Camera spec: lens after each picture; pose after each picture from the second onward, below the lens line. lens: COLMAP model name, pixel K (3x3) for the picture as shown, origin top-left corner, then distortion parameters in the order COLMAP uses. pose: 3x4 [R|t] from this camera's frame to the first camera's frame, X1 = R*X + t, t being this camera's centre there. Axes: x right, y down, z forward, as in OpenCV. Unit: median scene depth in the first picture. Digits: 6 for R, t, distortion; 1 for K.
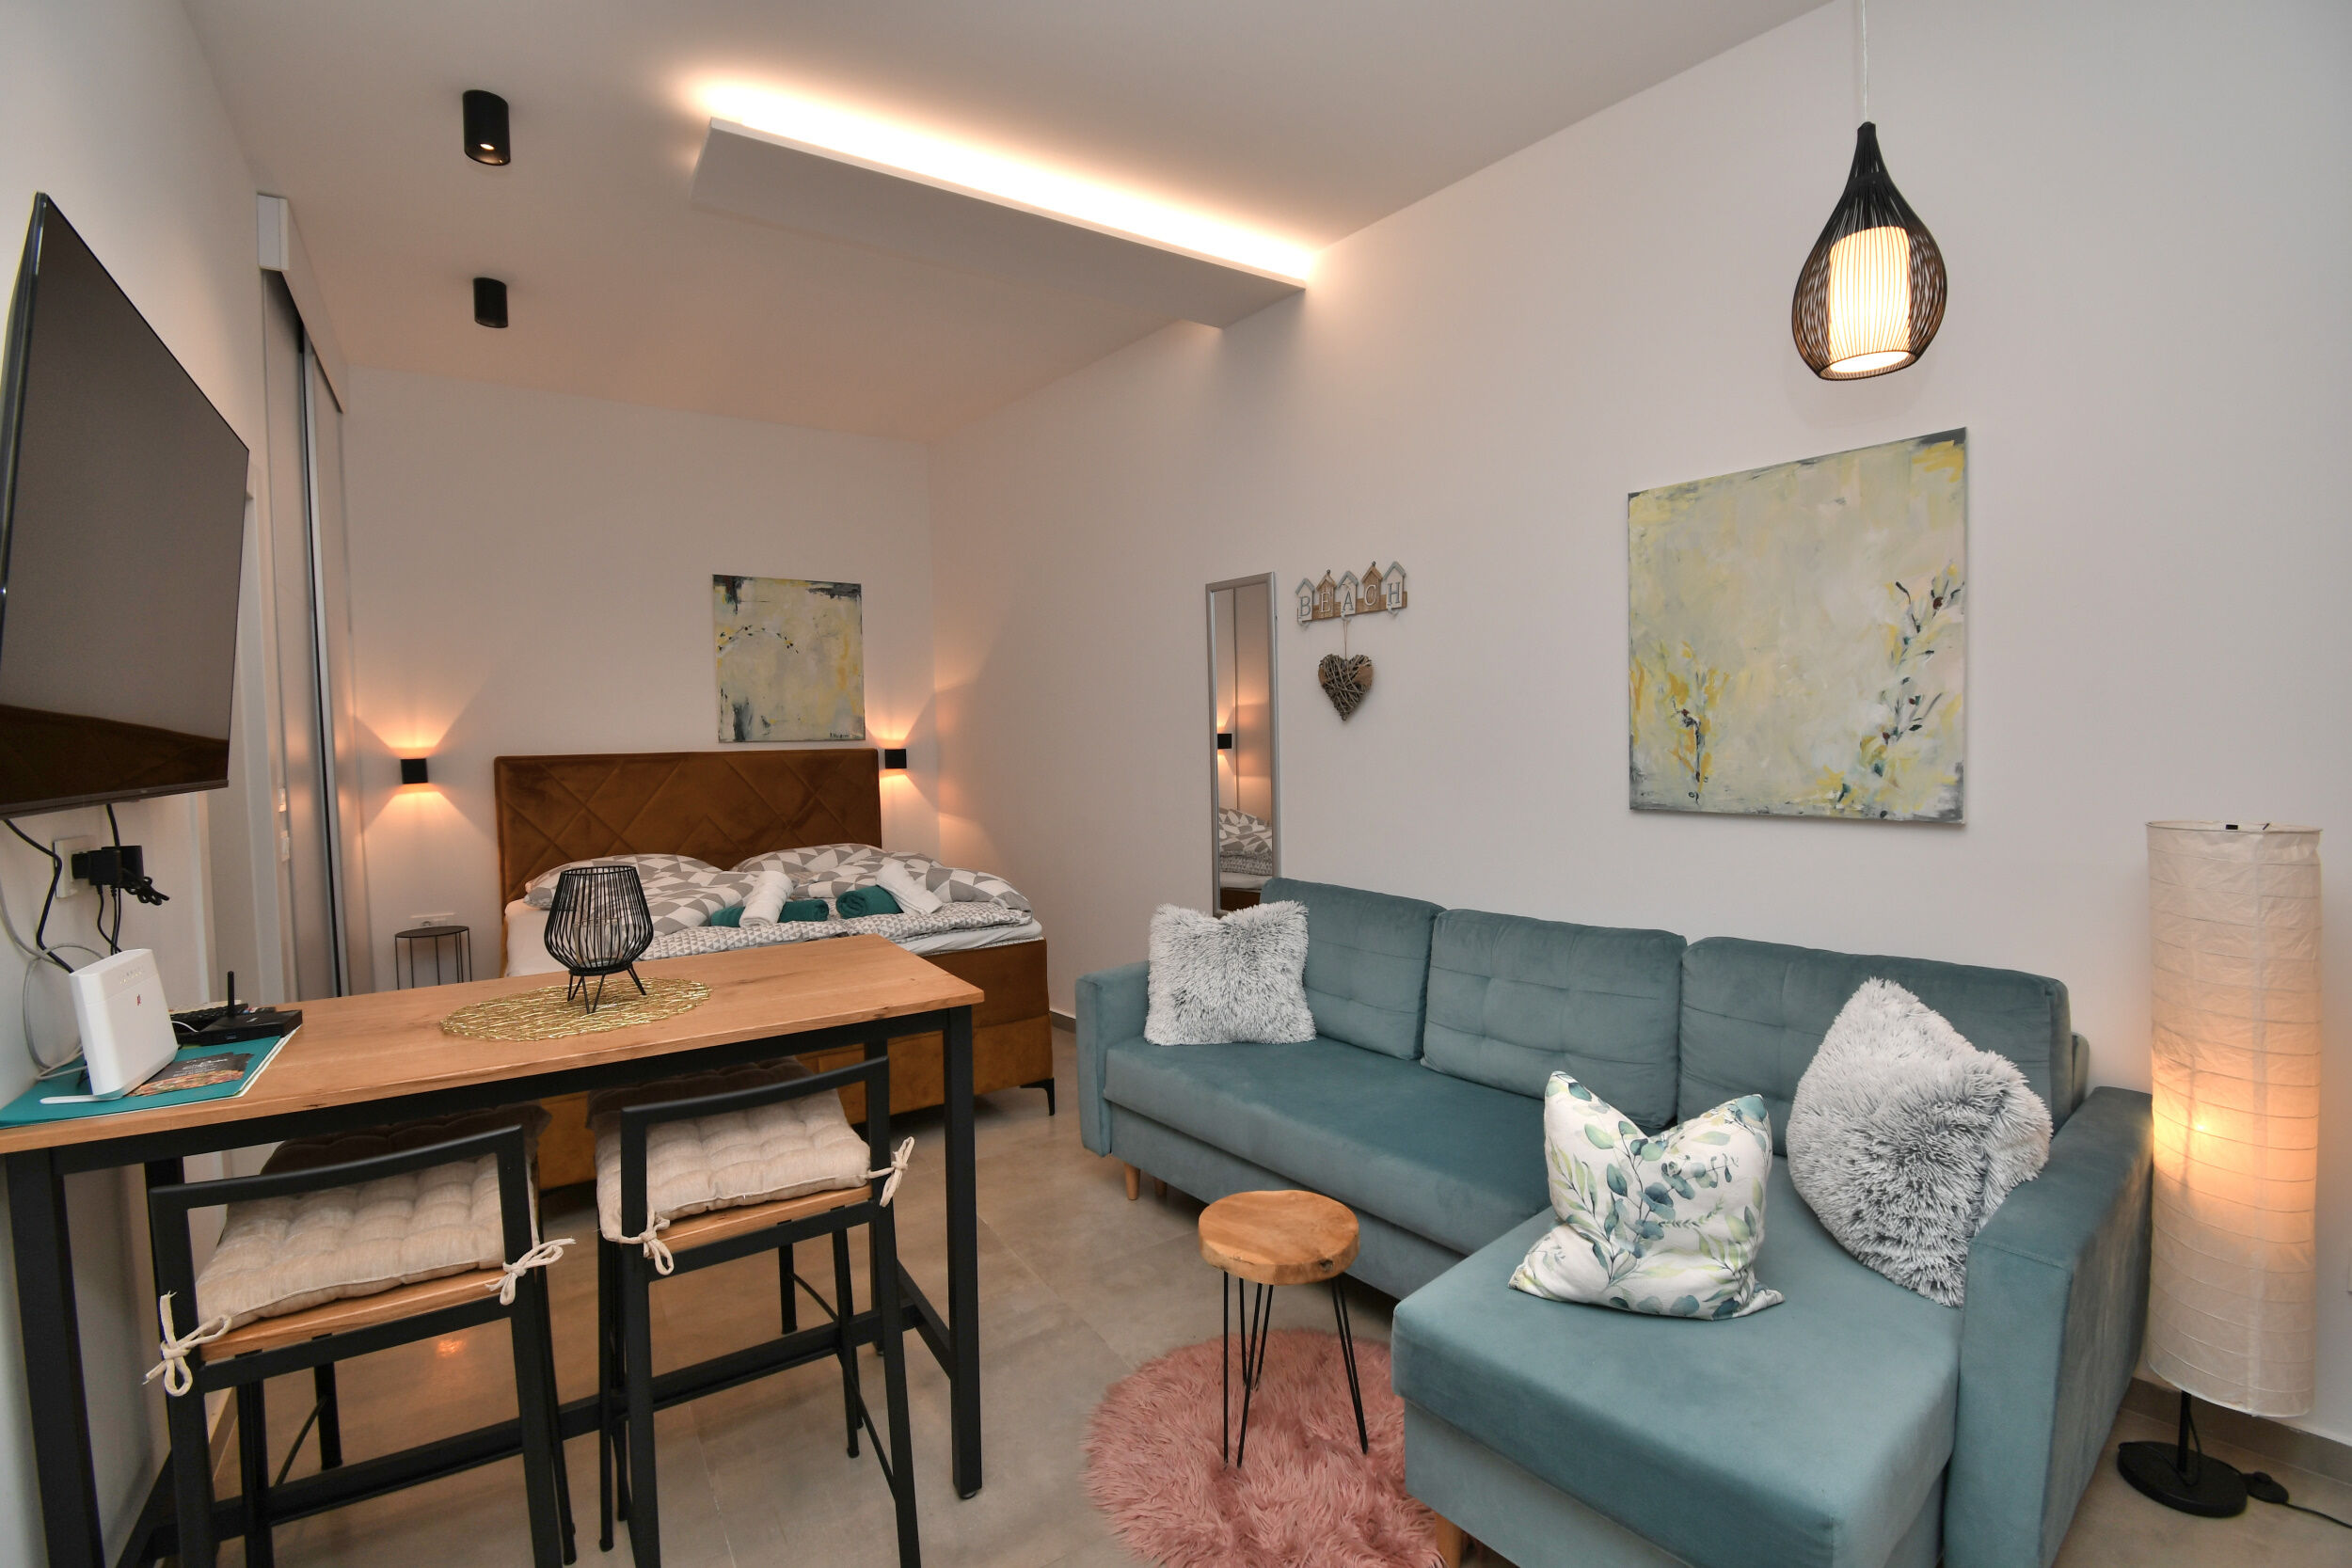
lens RADIAL K [[1033.1, 0, 1190.7], [0, 1033.1, 785.7], [0, 0, 1]] dist [0.000117, -0.012940]
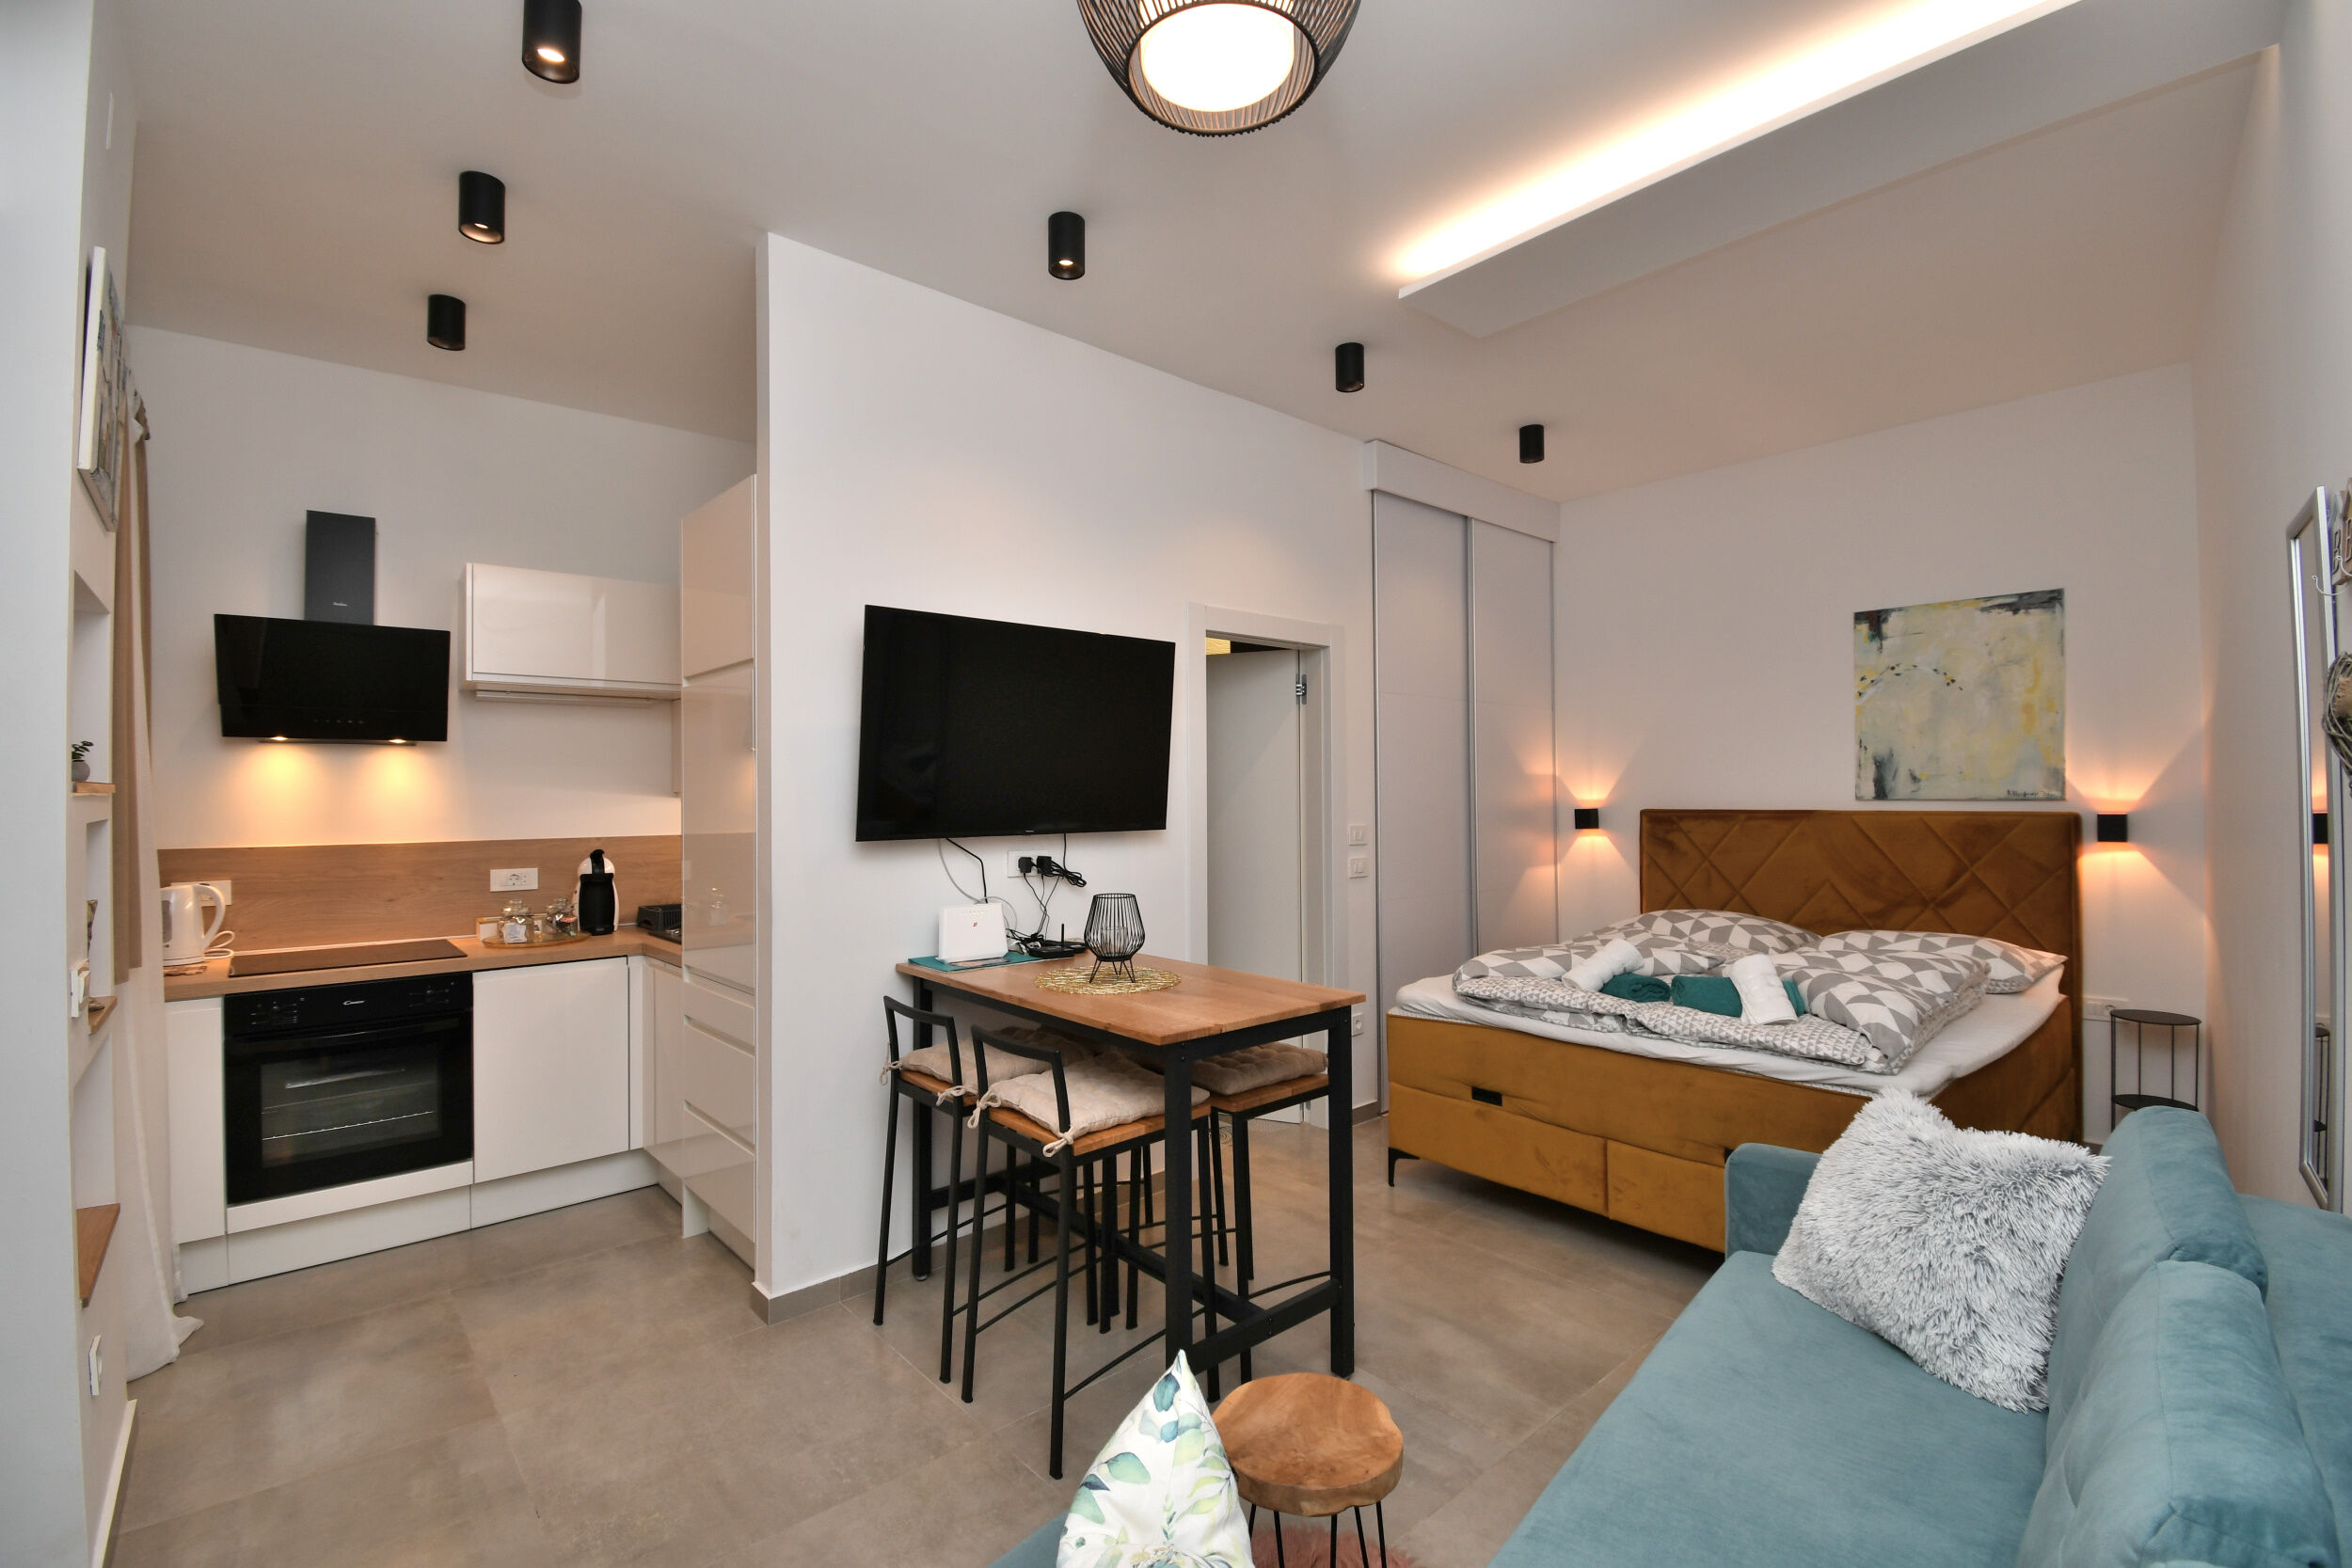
lens RADIAL K [[1033.1, 0, 1184.9], [0, 1033.1, 789.9], [0, 0, 1]] dist [0.000117, -0.012940]
pose [[0.152396, 0.013286, -0.988230, 0.417639], [-0.043678, 0.999023, 0.006695, -0.039083], [0.987354, 0.042143, 0.152827, 0.369050]]
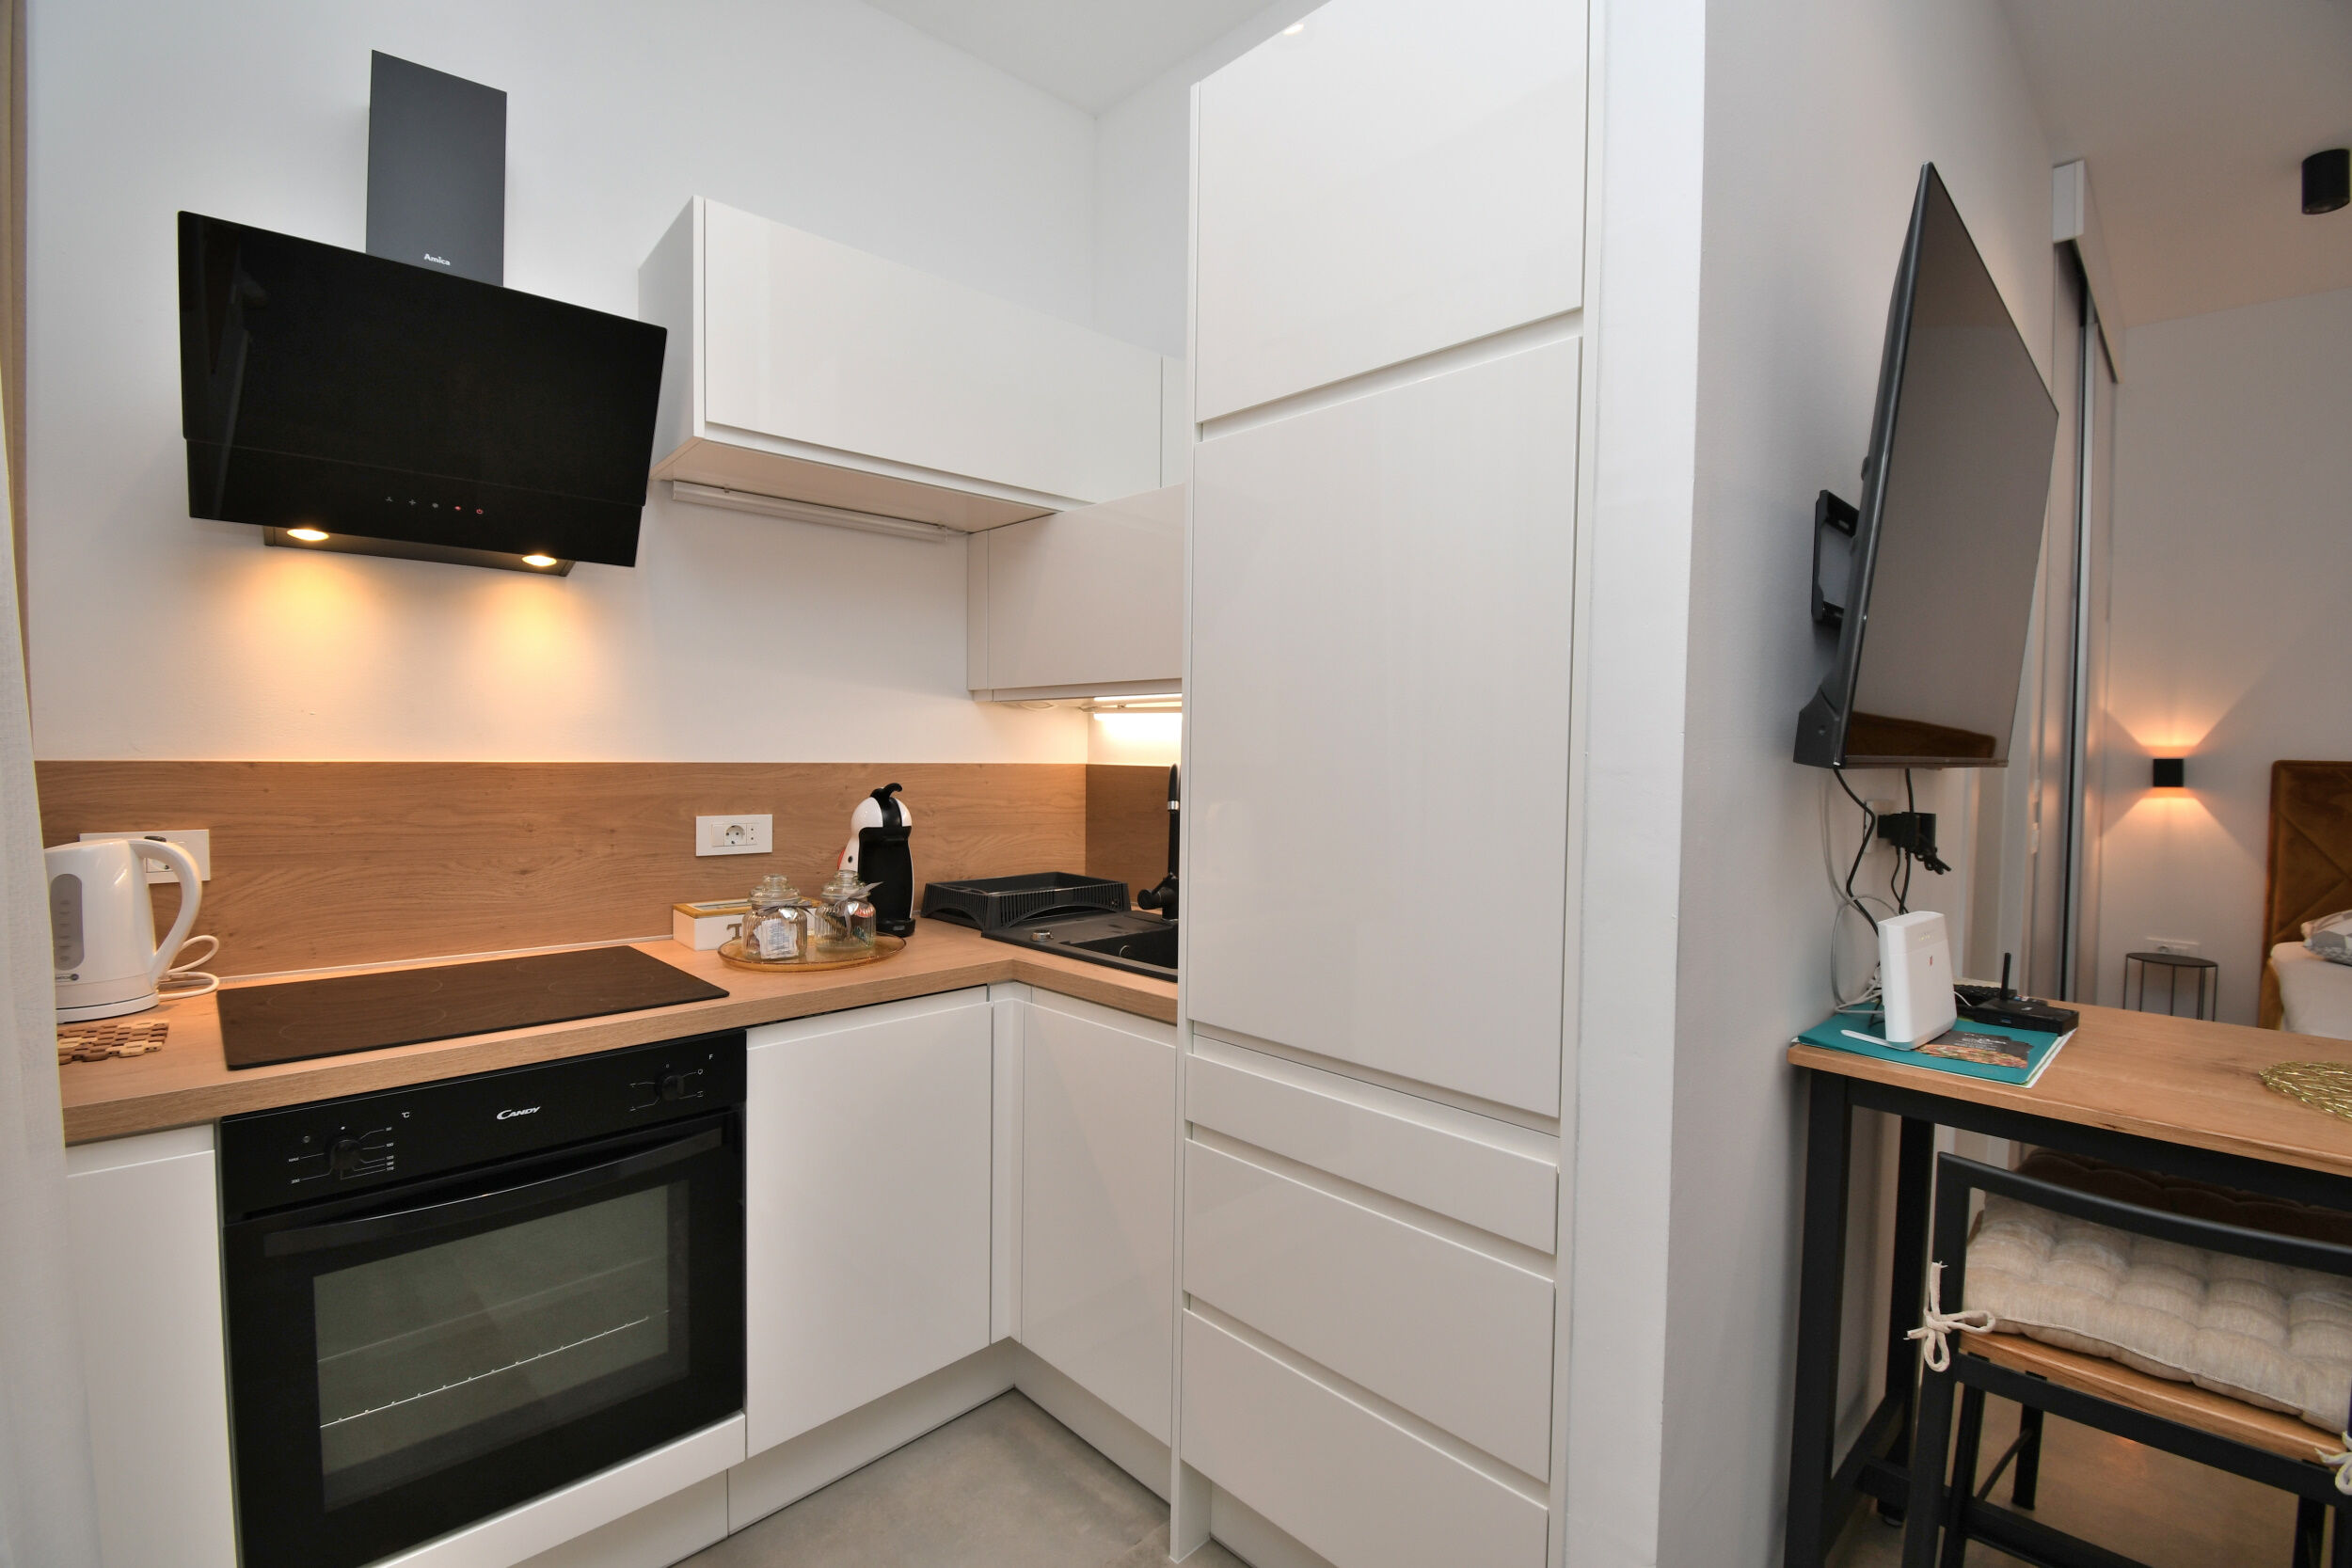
lens RADIAL K [[1033.1, 0, 1178.2], [0, 1033.1, 799.8], [0, 0, 1]] dist [0.000117, -0.012940]
pose [[0.185720, 0.065708, -0.980403, -0.068556], [-0.064998, 0.996398, 0.054467, 0.016989], [0.980451, 0.053609, 0.189322, 0.022821]]
